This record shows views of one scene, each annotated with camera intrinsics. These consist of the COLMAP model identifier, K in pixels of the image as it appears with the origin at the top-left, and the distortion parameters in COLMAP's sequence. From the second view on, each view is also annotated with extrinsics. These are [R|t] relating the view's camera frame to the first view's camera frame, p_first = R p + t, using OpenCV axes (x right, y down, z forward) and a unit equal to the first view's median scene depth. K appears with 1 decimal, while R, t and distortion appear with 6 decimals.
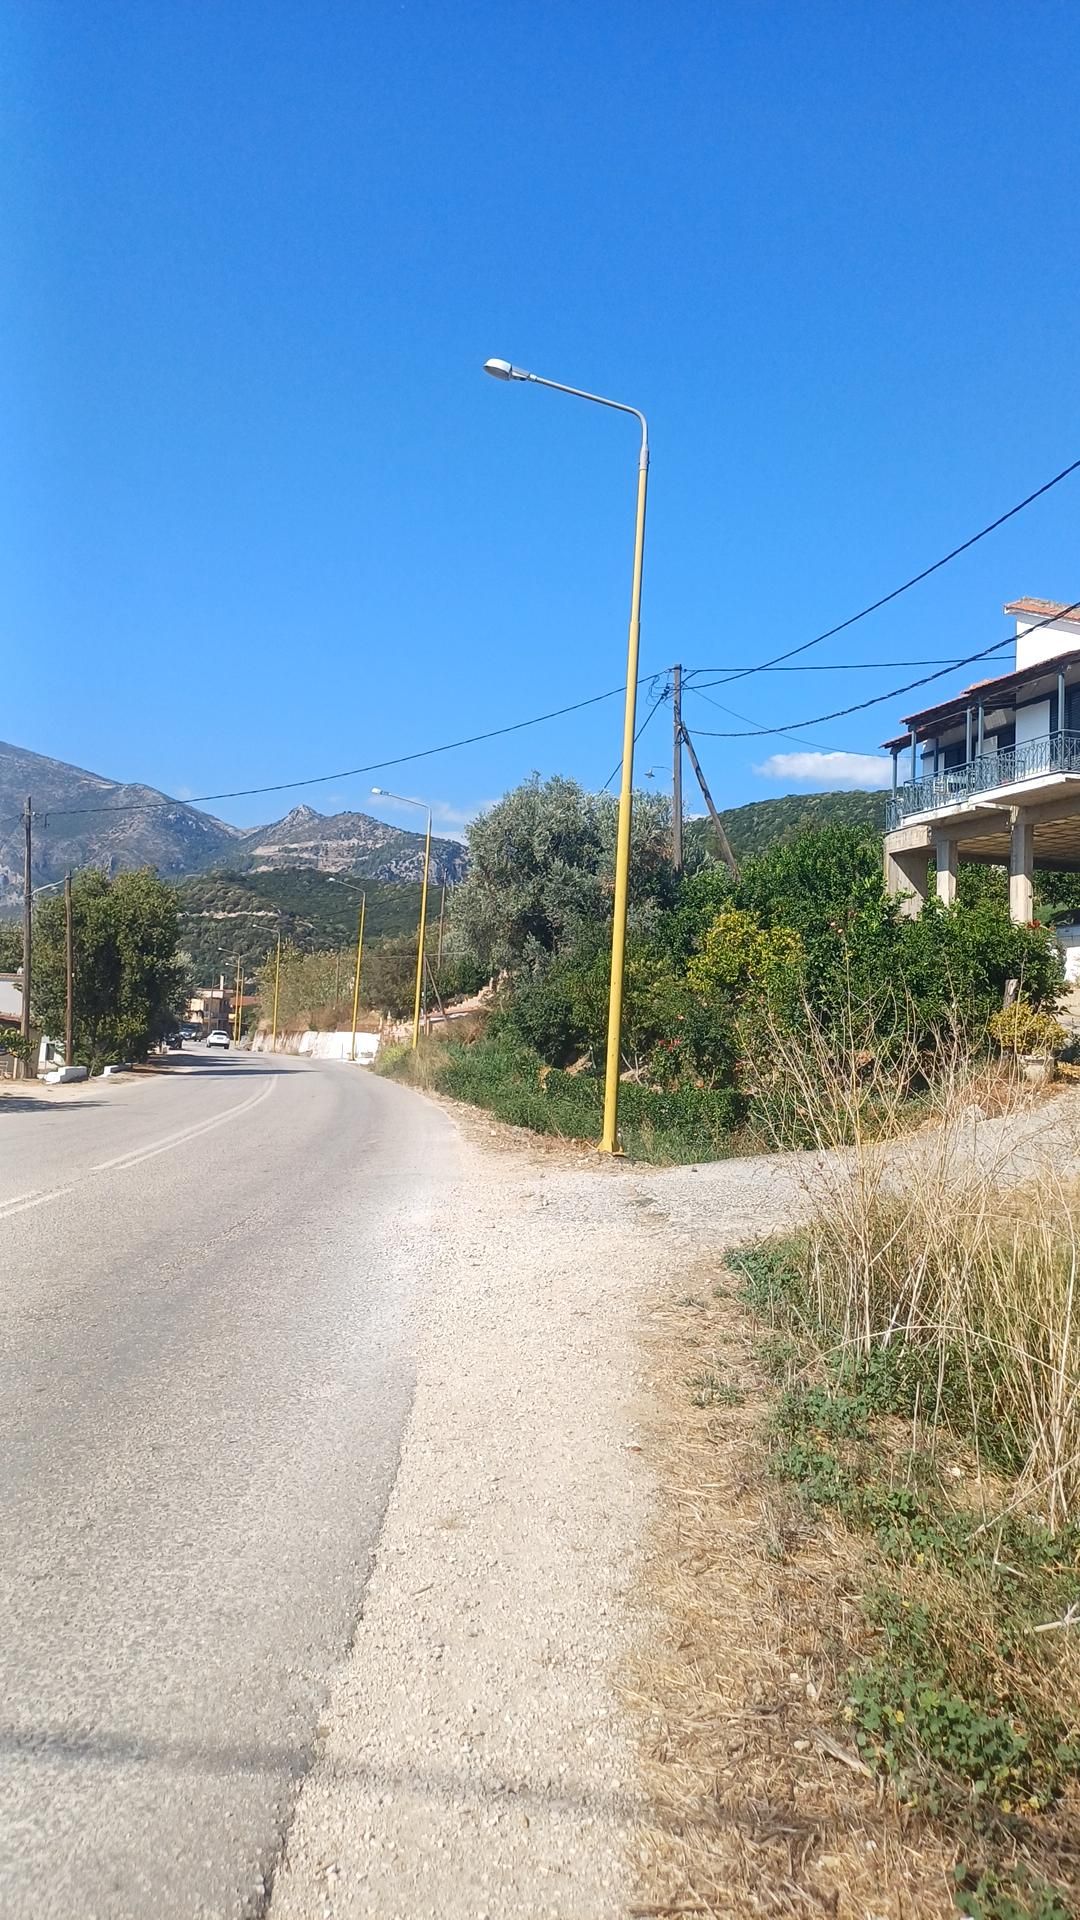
lens RADIAL K [[1381.8, 0, 531.2], [0, 1381.8, 908.7], [0, 0, 1]] dist [0.080874, 0.000219]
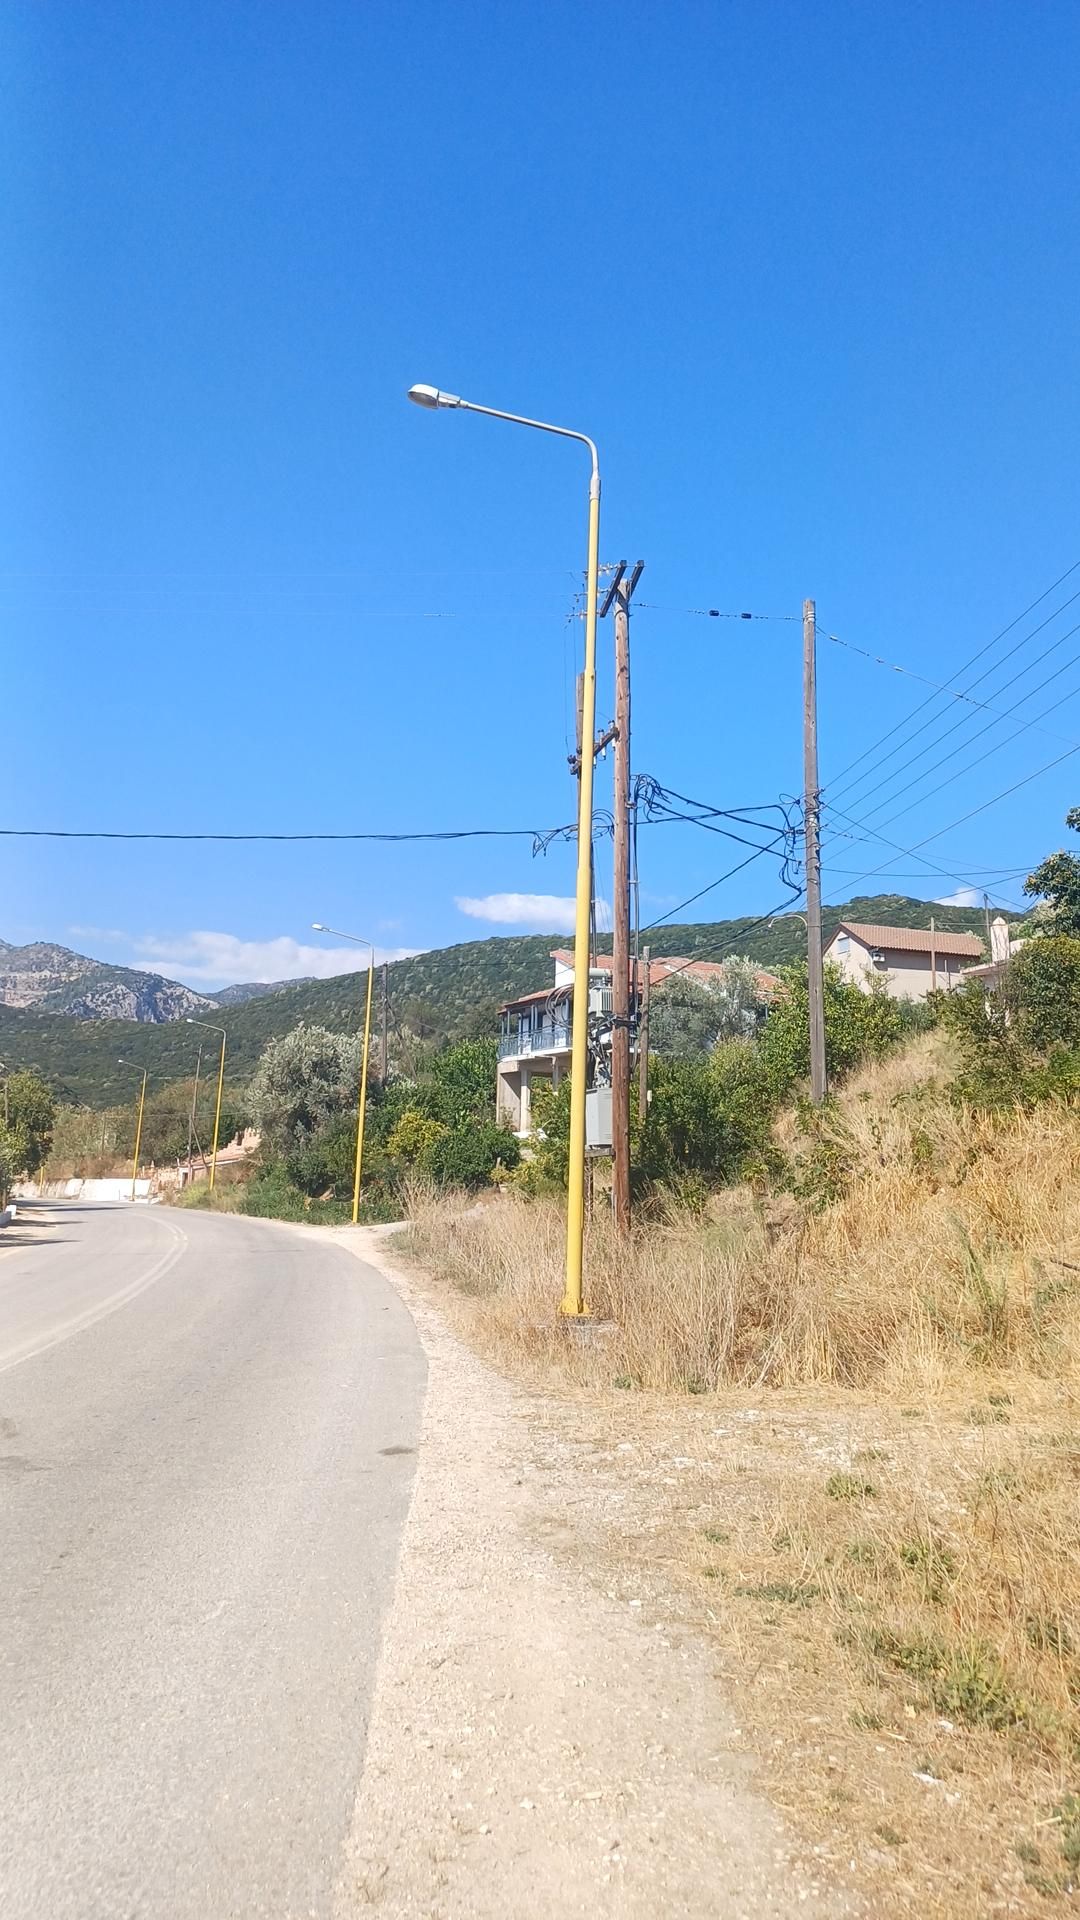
lens RADIAL K [[1381.8, 0, 531.2], [0, 1381.8, 908.7], [0, 0, 1]] dist [0.080874, 0.000219]
pose [[0.978084, 0.021528, 0.207093, -0.044101], [-0.001547, 0.995364, -0.096169, -0.043072], [-0.208203, 0.093741, 0.973583, -0.426754]]
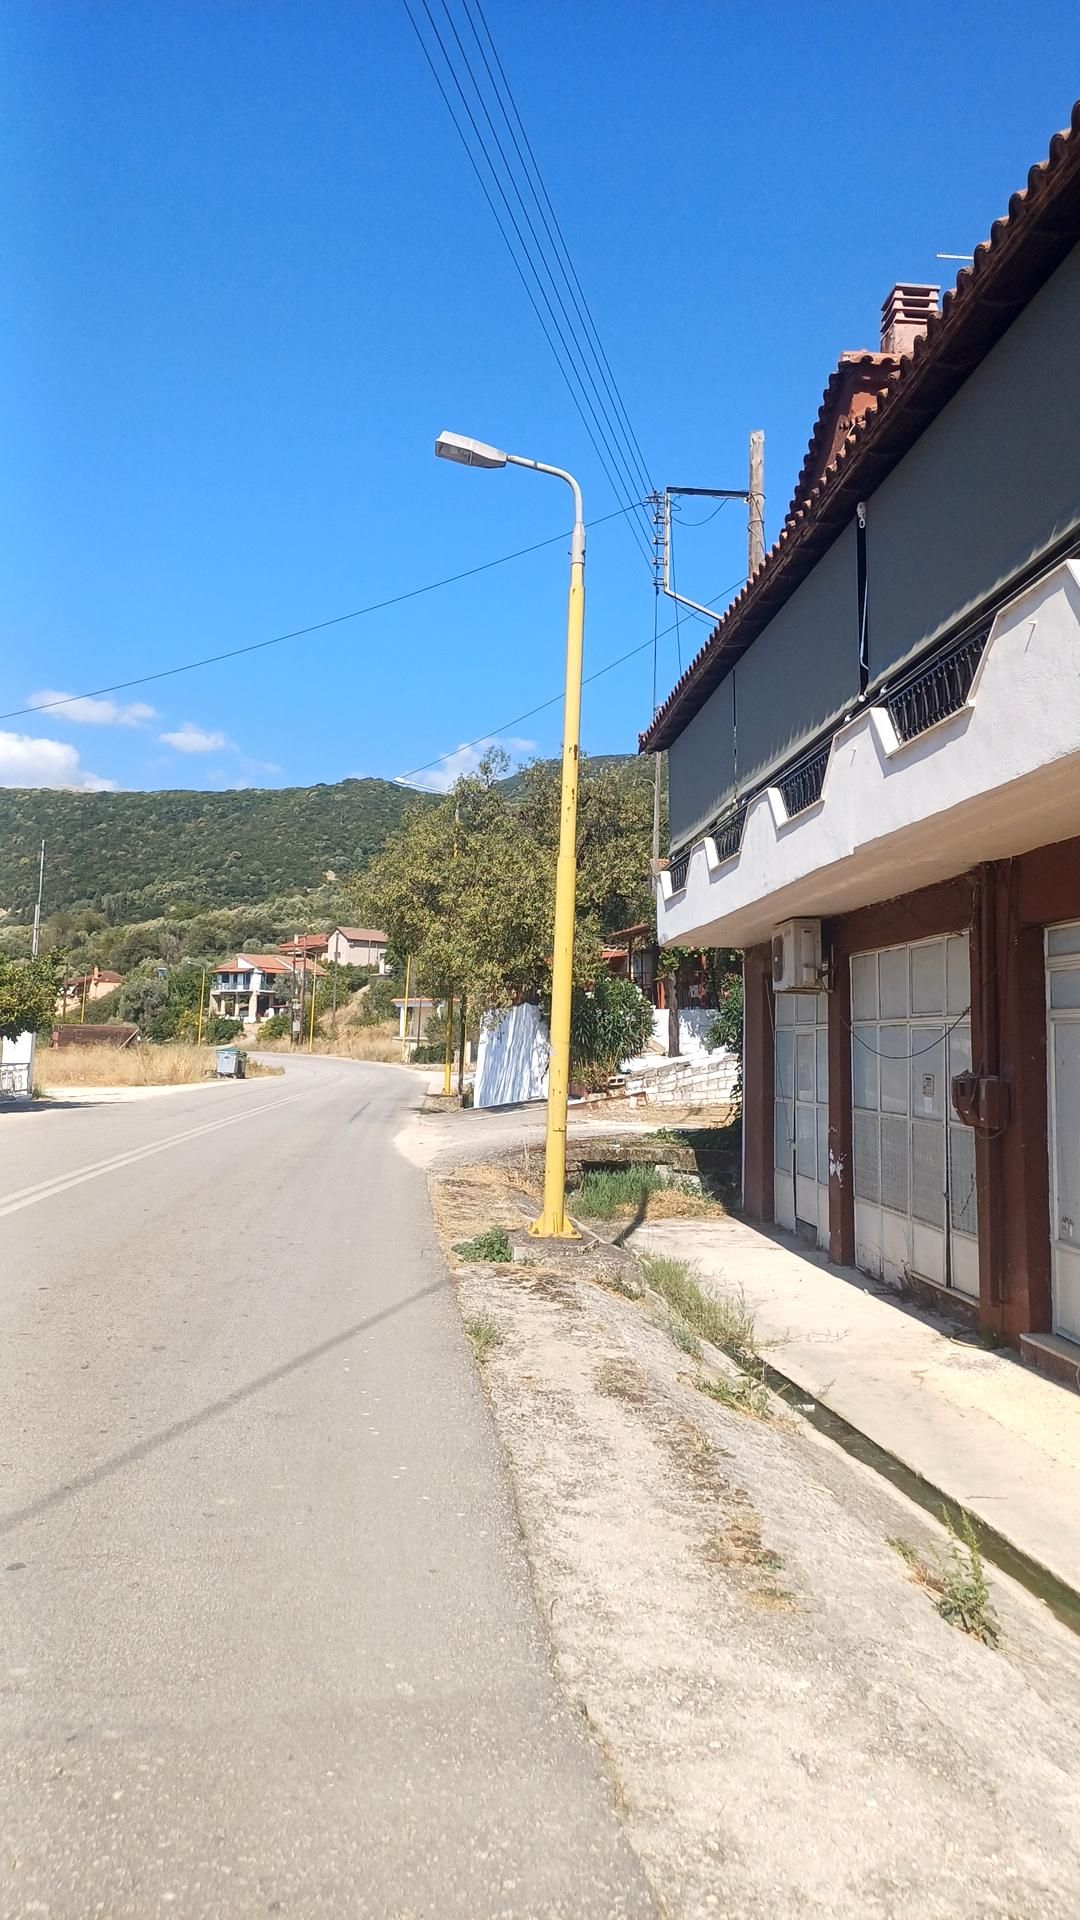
lens RADIAL K [[1369.2, 0, 585.8], [0, 1369.2, 870.4], [0, 0, 1]] dist [-0.001469, -0.000006]
pose [[0.814925, 0.045075, 0.577810, -0.810568], [-0.041575, 0.998949, -0.019292, -0.240397], [-0.578073, -0.008300, 0.815943, -2.036956]]
